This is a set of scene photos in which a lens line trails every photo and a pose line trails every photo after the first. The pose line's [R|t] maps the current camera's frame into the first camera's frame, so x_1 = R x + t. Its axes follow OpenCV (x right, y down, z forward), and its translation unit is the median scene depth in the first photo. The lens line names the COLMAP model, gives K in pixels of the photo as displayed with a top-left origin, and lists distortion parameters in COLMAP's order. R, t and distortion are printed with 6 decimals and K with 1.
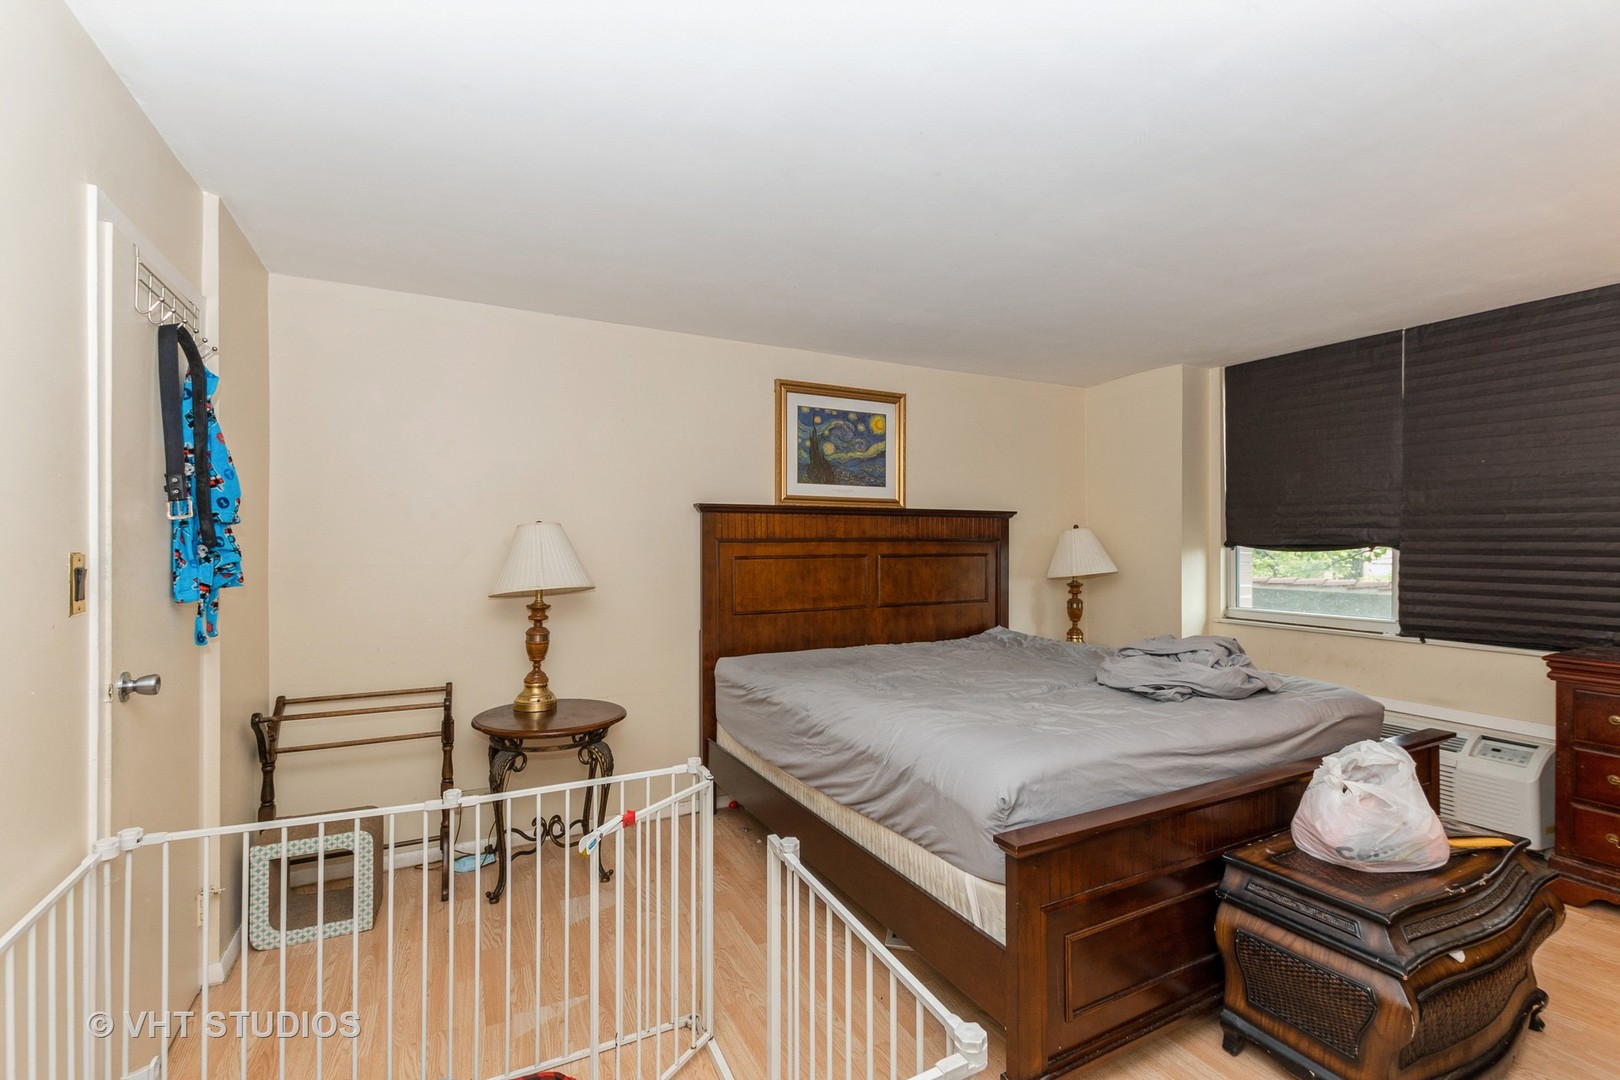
lens RADIAL K [[712.1, 0, 809.0], [0, 712.1, 548.3], [0, 0, 1]] dist [0.001612, 0.000019]
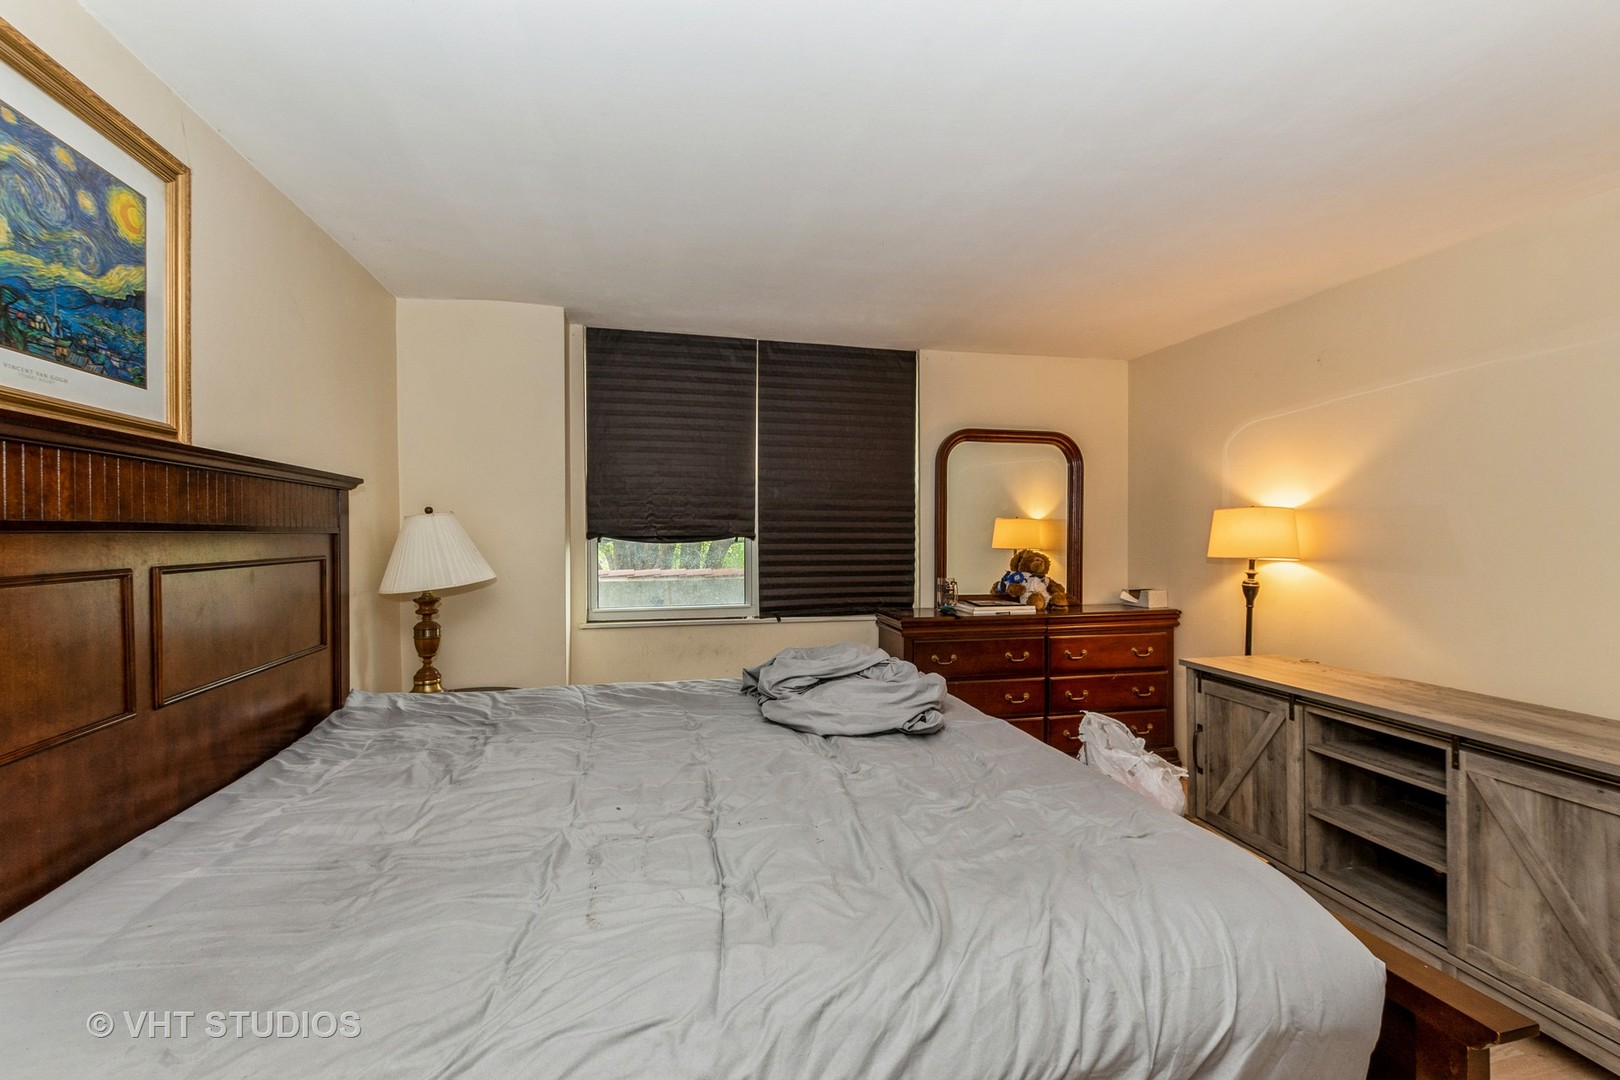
lens RADIAL K [[712.1, 0, 797.9], [0, 712.1, 543.1], [0, 0, 1]] dist [0.001612, 0.000019]
pose [[0.221489, -0.011738, 0.975092, -0.190992], [0.012555, 0.999879, 0.009185, -0.002200], [-0.975082, 0.010208, 0.221609, 0.583325]]
